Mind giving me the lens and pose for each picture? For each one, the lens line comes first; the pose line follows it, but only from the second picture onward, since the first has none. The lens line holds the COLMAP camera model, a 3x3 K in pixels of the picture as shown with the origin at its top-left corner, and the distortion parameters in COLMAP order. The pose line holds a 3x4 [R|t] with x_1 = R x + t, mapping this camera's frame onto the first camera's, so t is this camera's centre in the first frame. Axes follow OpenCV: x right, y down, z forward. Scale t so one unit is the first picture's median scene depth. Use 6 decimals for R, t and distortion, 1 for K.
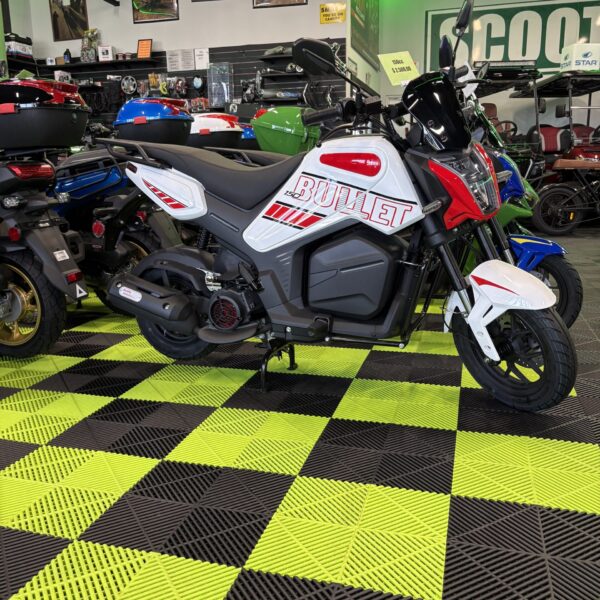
lens RADIAL K [[612.1, 0, 300.0], [0, 612.1, 300.0], [0, 0, 1]] dist [-0.054291, 0.027920]
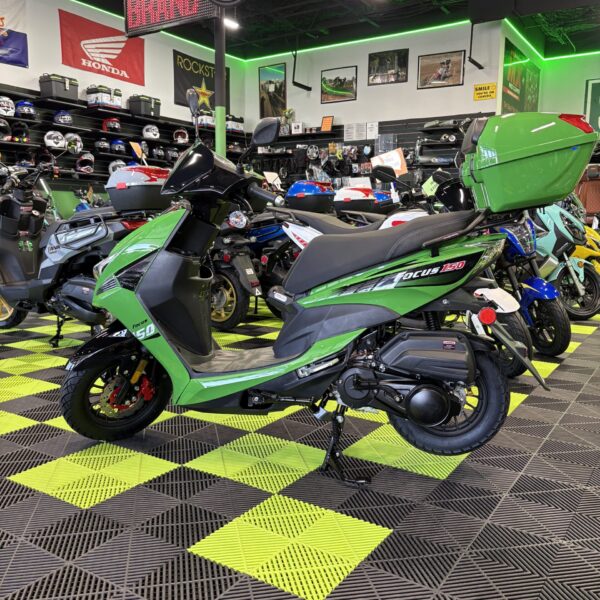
lens RADIAL K [[612.1, 0, 300.0], [0, 612.1, 300.0], [0, 0, 1]] dist [-0.054291, 0.027920]
pose [[0.954597, 0.067270, -0.290206, 0.083220], [-0.088203, 0.994315, -0.059650, 0.031125], [0.284544, 0.082539, 0.955103, -0.200921]]
